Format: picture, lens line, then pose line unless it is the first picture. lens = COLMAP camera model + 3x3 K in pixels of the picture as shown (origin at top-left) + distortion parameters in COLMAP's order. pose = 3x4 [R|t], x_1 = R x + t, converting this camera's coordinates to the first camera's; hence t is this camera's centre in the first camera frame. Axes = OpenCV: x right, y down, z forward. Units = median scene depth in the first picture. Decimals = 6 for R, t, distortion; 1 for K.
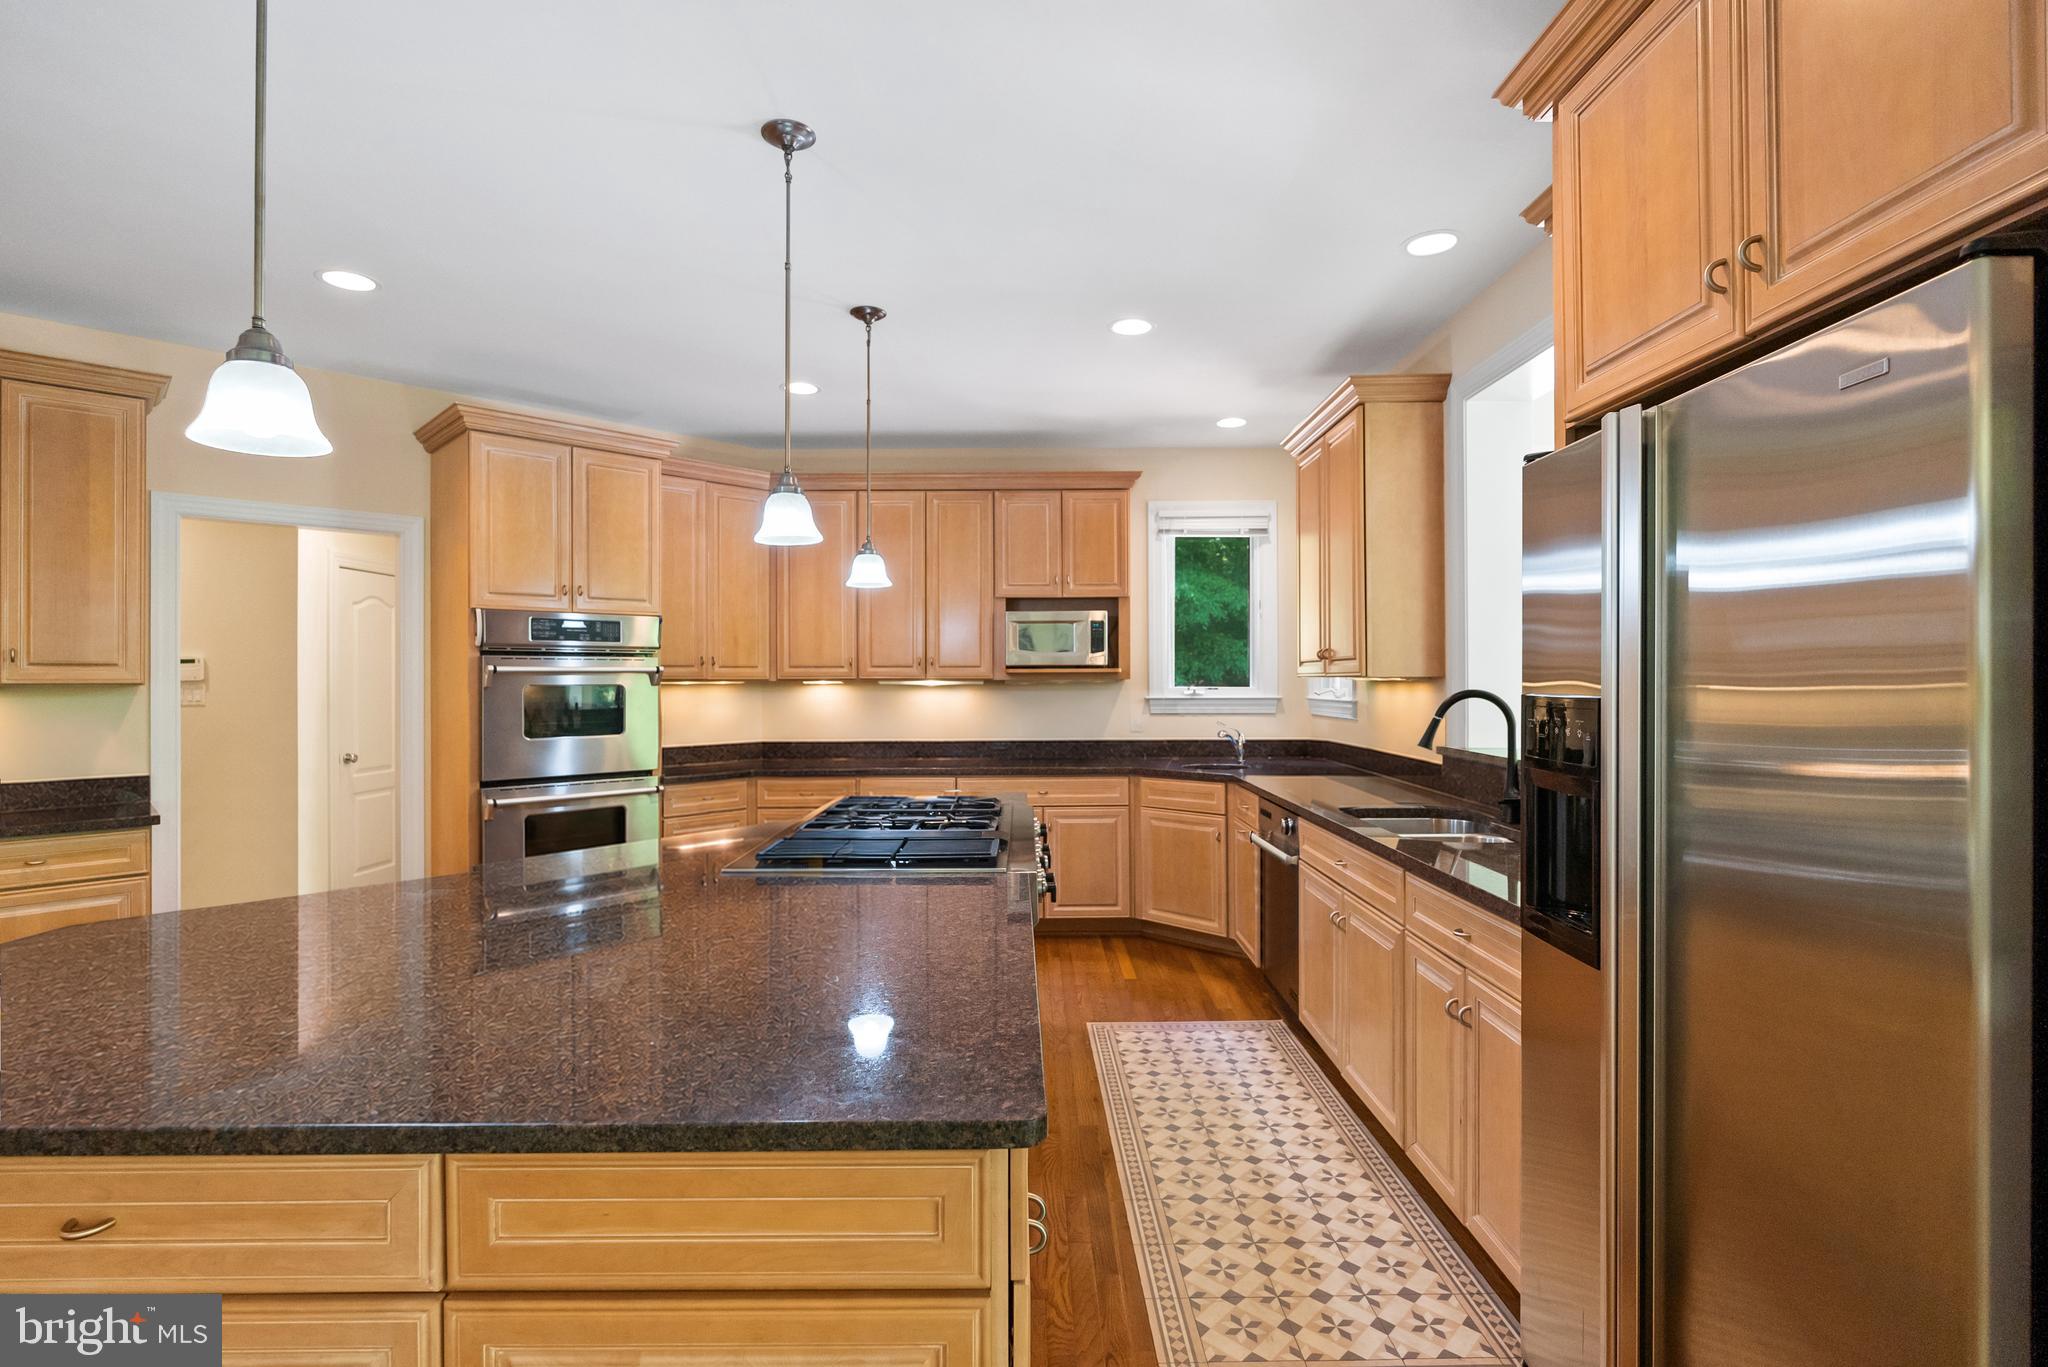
lens RADIAL K [[918.2, 0, 1038.6], [0, 918.2, 681.0], [0, 0, 1]] dist [-0.008779, 0.000985]
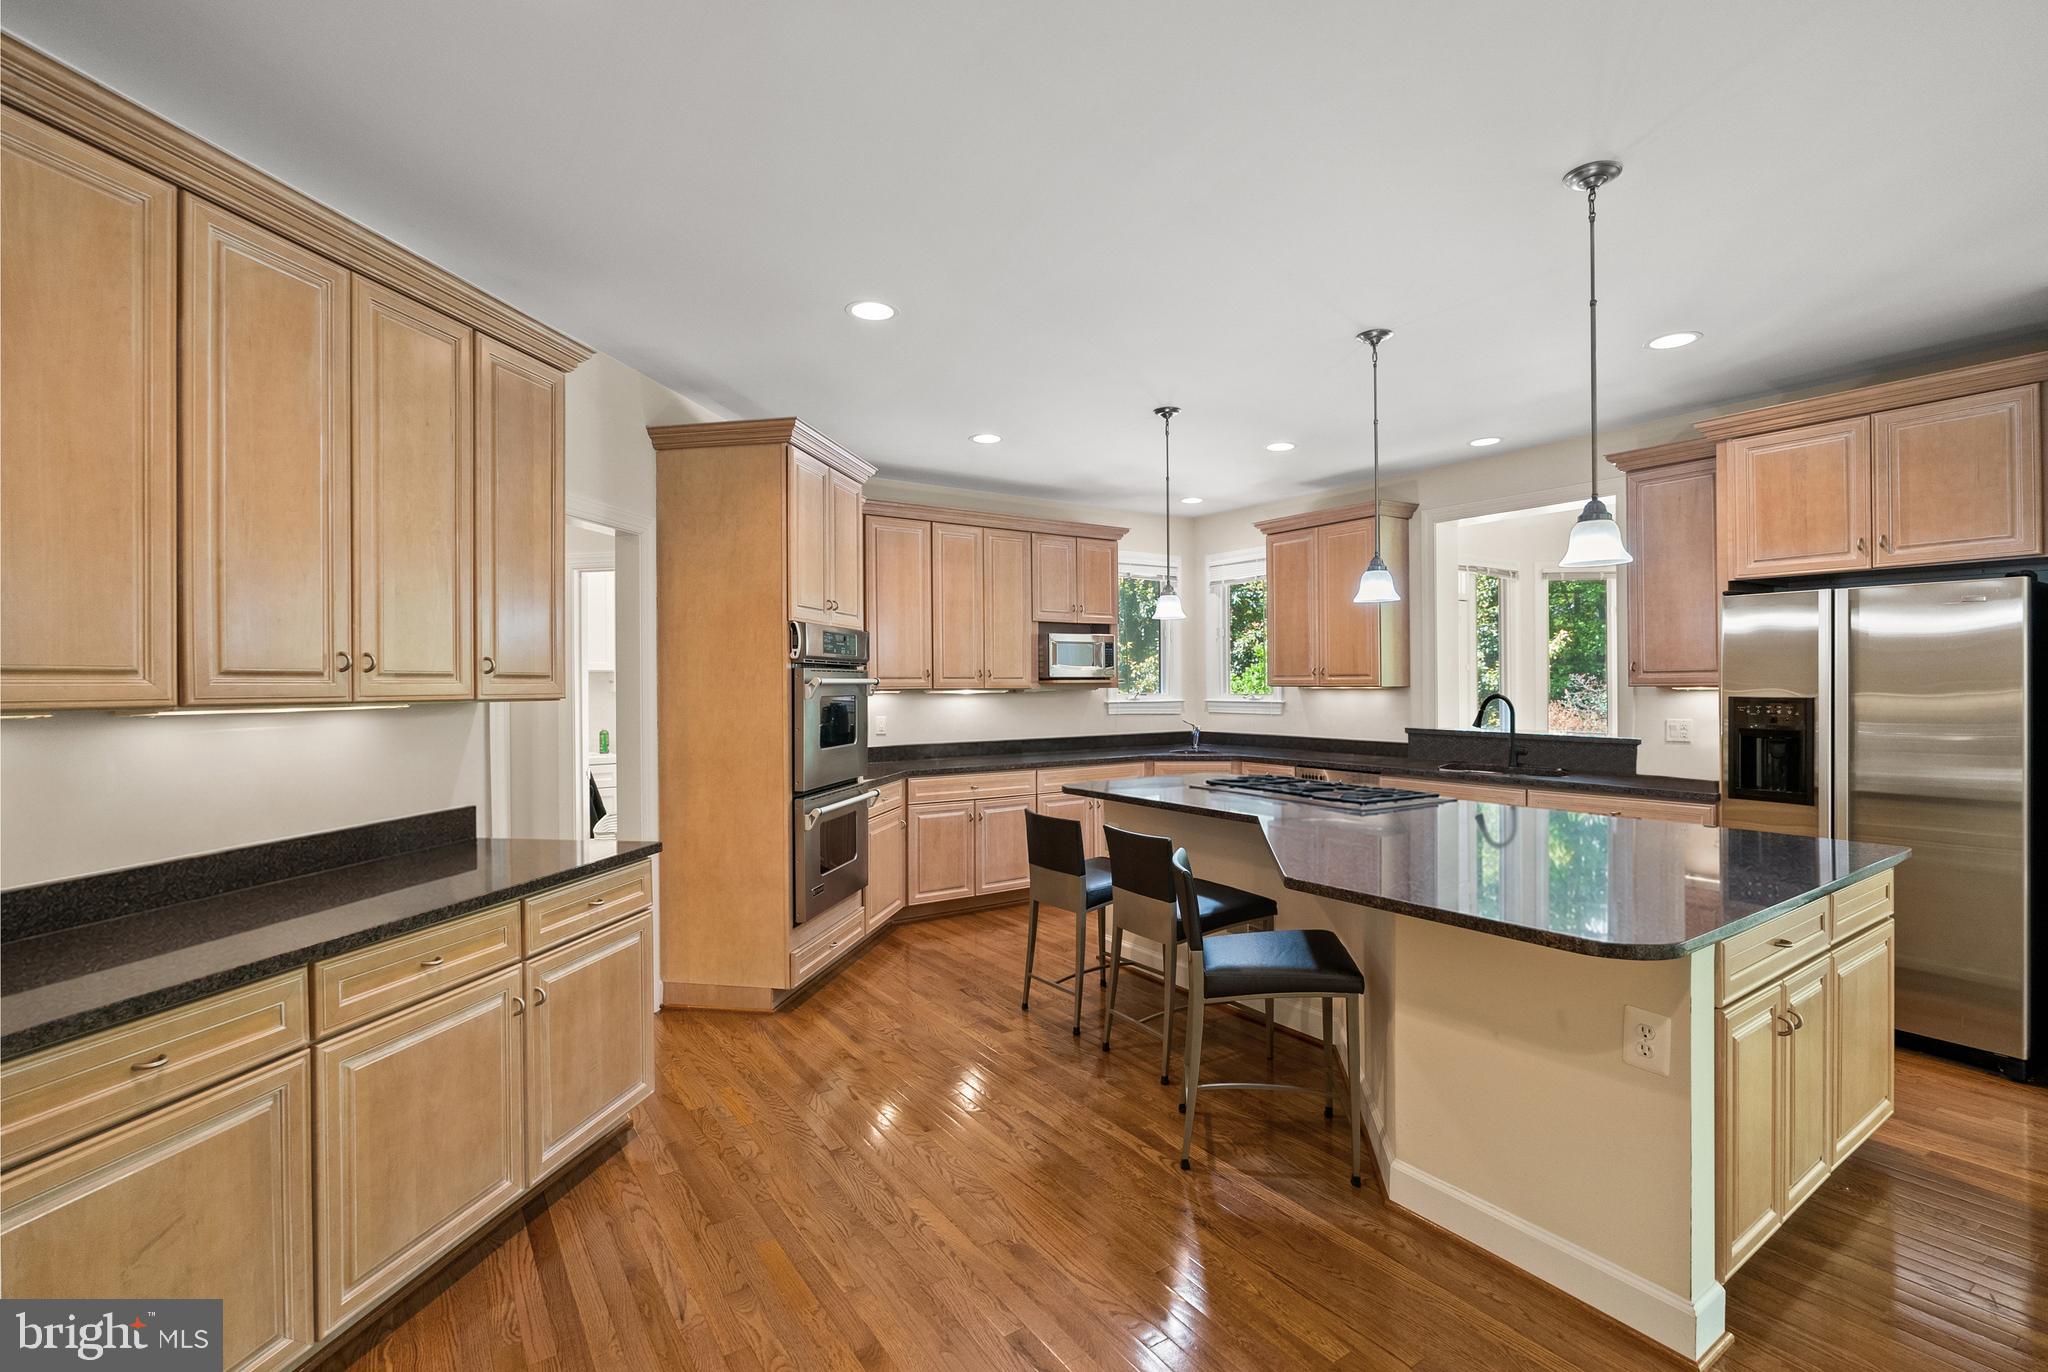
lens RADIAL K [[918.2, 0, 1011.1], [0, 918.2, 687.6], [0, 0, 1]] dist [-0.008779, 0.000985]
pose [[0.835564, -0.002326, 0.549389, -0.816494], [0.005132, 0.999980, -0.003571, -0.000574], [-0.549369, 0.005803, 0.835559, 0.015028]]
